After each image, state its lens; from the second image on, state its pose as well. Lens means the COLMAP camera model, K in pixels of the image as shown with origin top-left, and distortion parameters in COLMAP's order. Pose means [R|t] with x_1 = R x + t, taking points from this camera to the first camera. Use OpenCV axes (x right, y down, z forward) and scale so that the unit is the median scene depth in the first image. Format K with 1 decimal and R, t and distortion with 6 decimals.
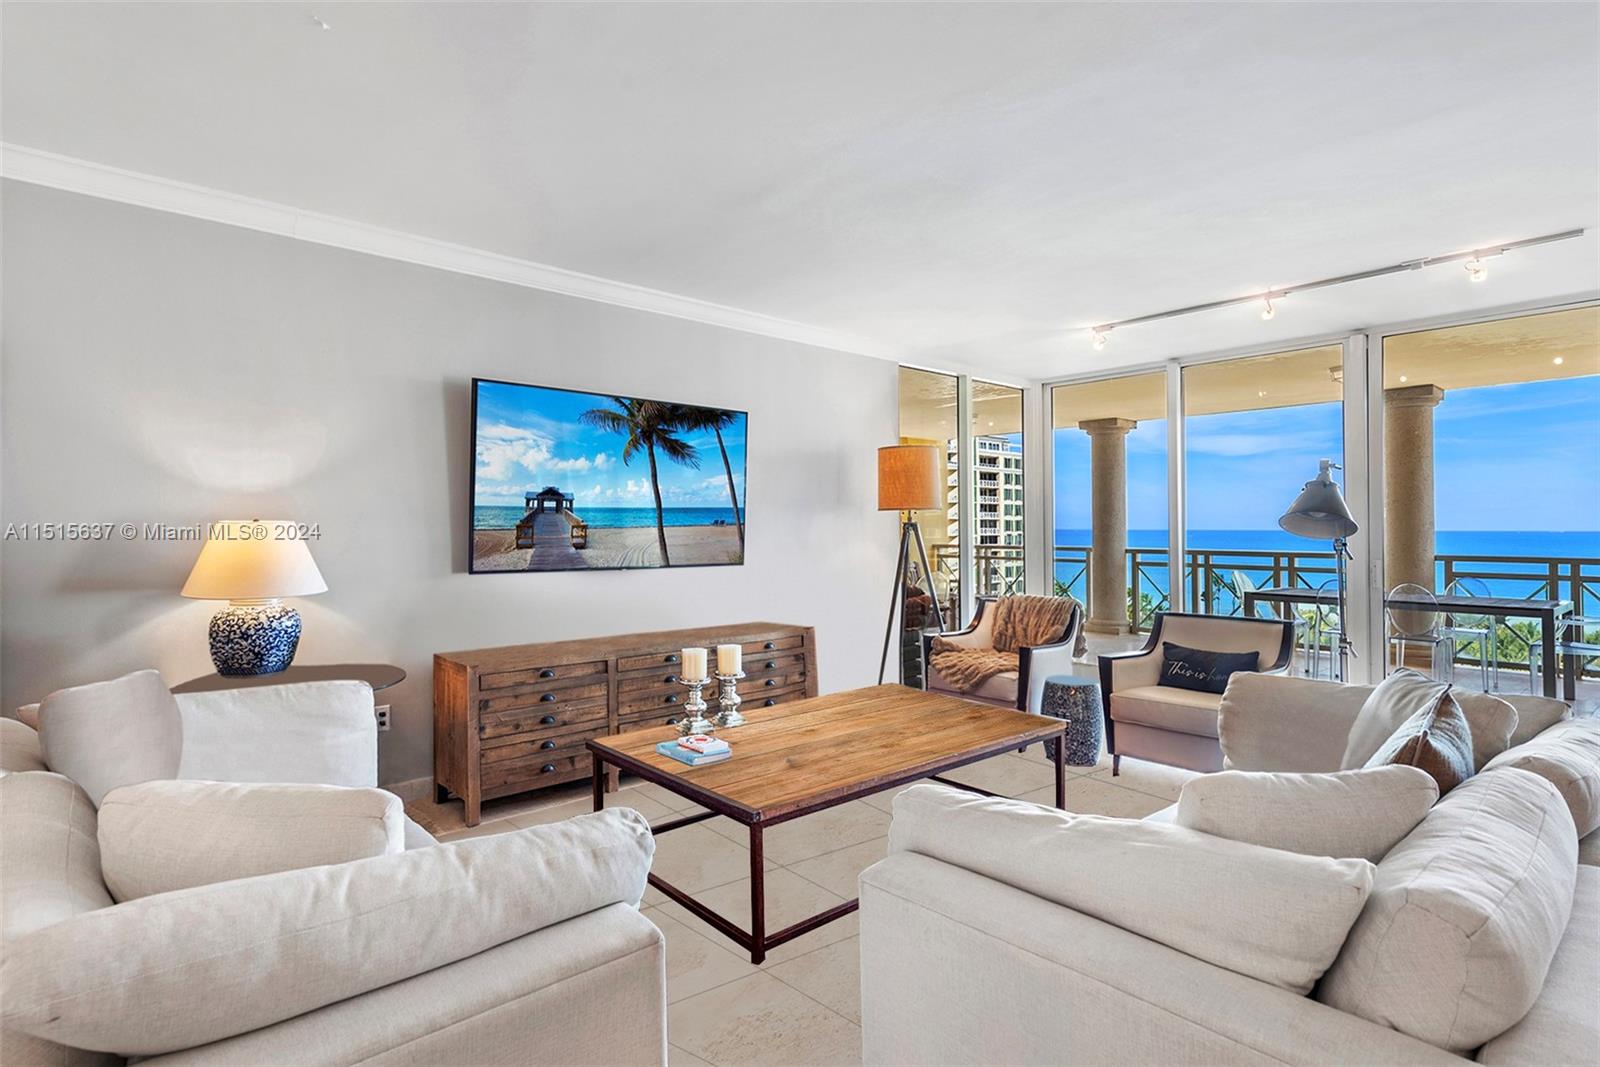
lens RADIAL K [[796.3, 0, 796.8], [0, 796.3, 542.1], [0, 0, 1]] dist [-0.040237, 0.002887]
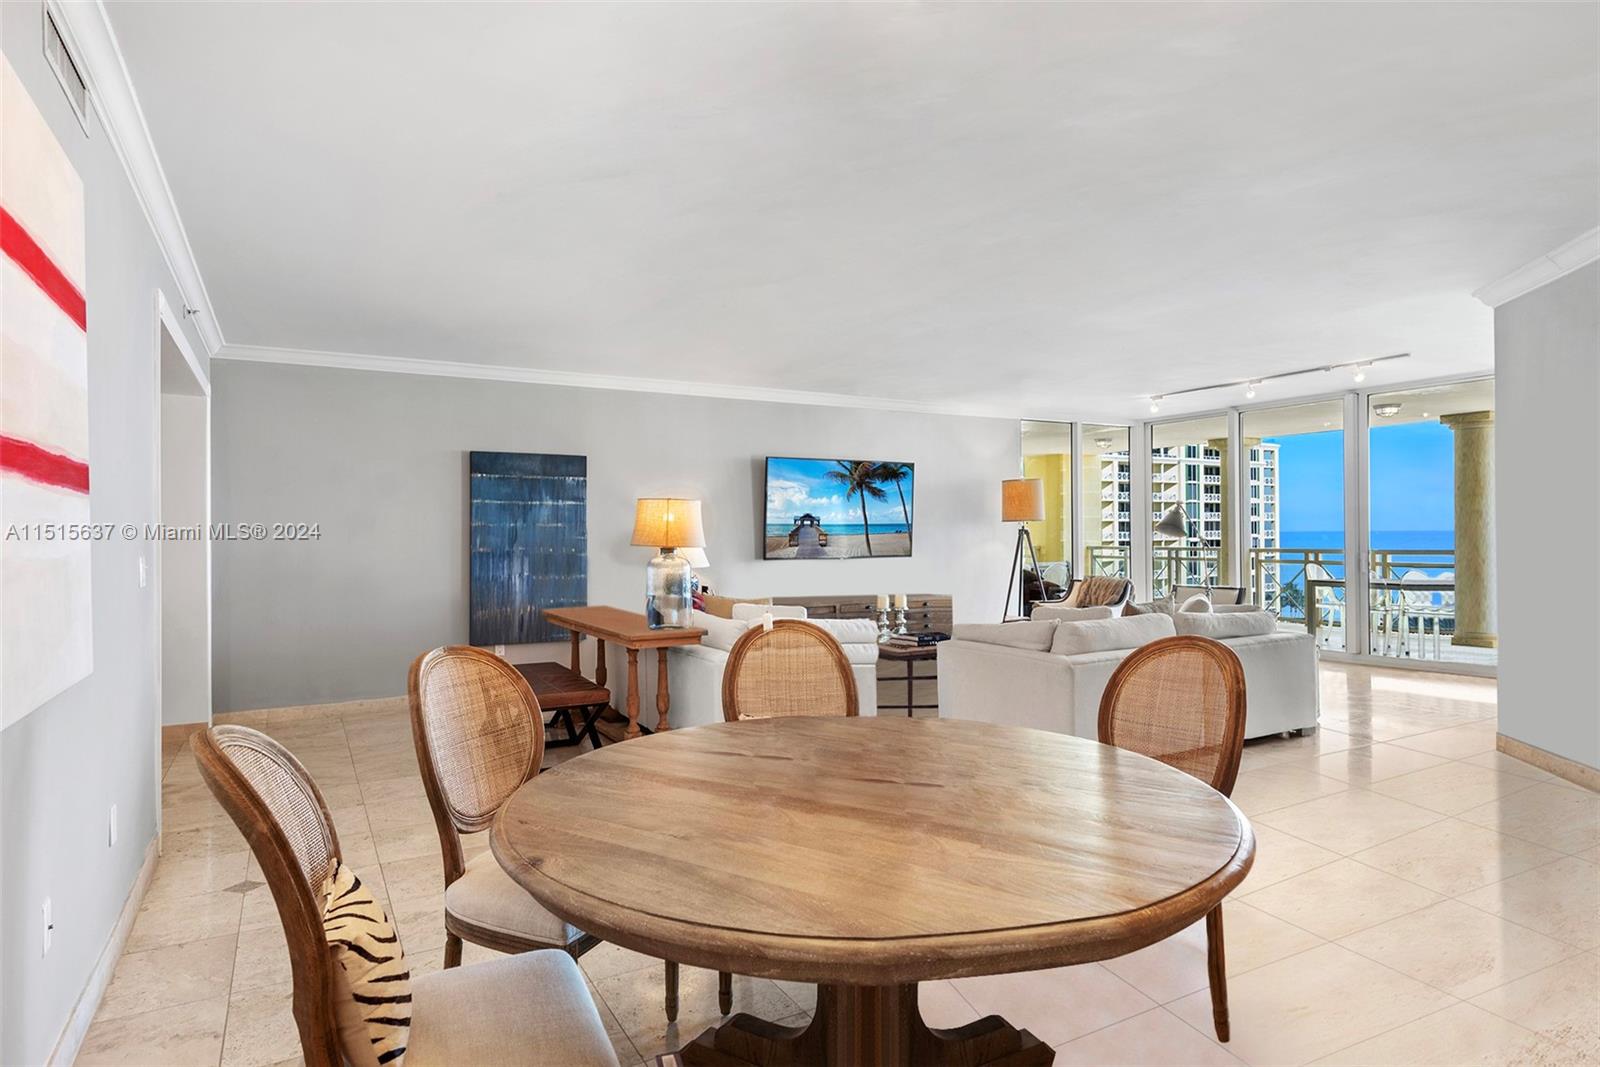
lens RADIAL K [[917.2, 0, 813.1], [0, 917.2, 544.3], [0, 0, 1]] dist [0.006918, 0.000667]
pose [[0.980417, -0.005312, -0.196859, 0.122070], [0.004326, 0.999976, -0.005436, 0.014416], [0.196883, 0.004478, 0.980417, -1.087593]]
